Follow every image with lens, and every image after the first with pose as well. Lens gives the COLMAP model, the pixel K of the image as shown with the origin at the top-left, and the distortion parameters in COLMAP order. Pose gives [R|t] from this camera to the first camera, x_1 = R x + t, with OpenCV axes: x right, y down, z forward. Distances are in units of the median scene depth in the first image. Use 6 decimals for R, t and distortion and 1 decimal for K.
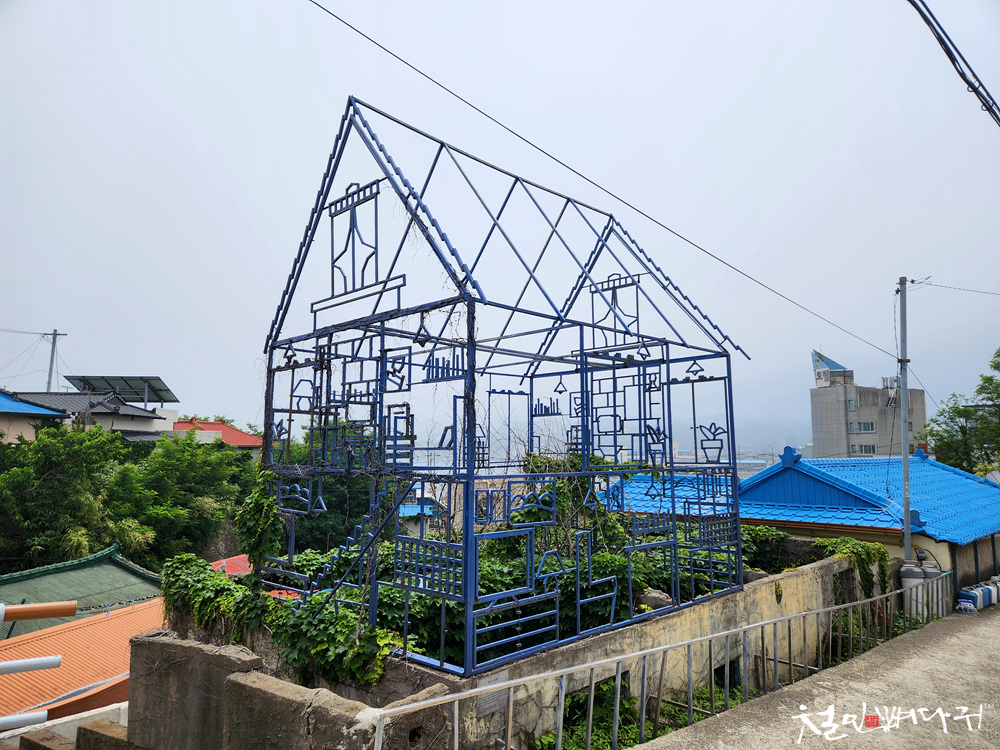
lens RADIAL K [[666.2, 0, 501.9], [0, 666.2, 382.1], [0, 0, 1]] dist [0.012149, -0.005337]
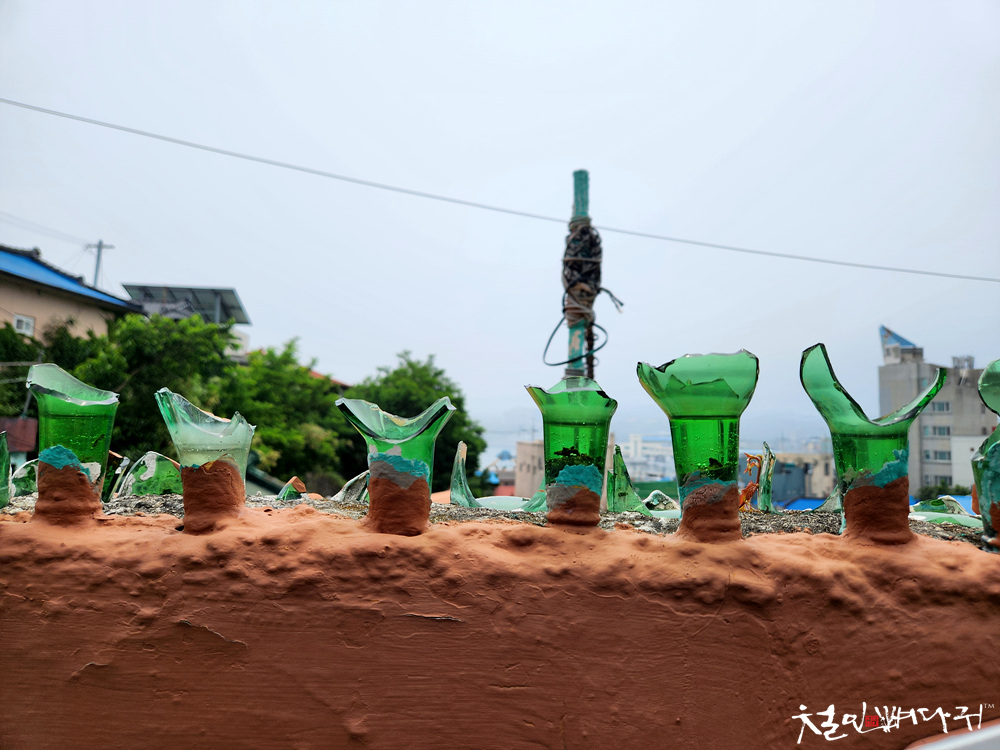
lens RADIAL K [[666.2, 0, 495.4], [0, 666.2, 366.0], [0, 0, 1]] dist [0.012149, -0.005337]
pose [[0.999551, 0.028436, 0.009475, -0.778942], [-0.028320, 0.999525, -0.012181, 0.351674], [-0.009817, 0.011907, 0.999881, 0.679867]]
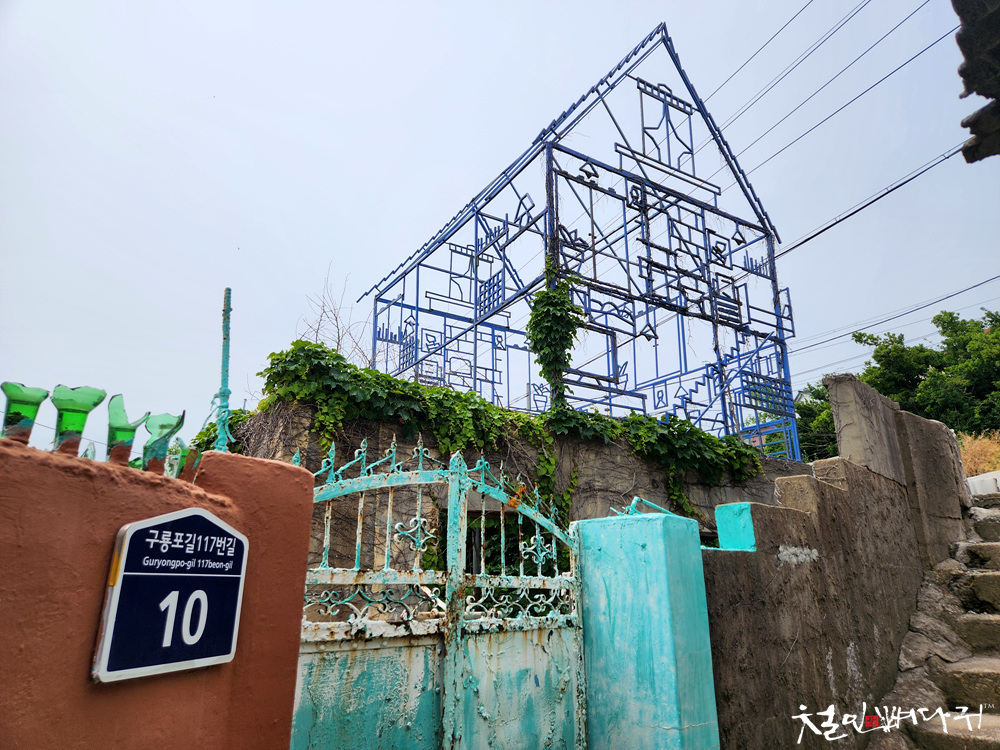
lens RADIAL K [[666.2, 0, 498.2], [0, 666.2, 379.7], [0, 0, 1]] dist [0.012149, -0.005337]
pose [[0.233050, 0.284091, 0.930043, -0.828914], [-0.103526, 0.958190, -0.266747, 0.364866], [-0.966938, -0.034118, 0.252717, 0.644298]]
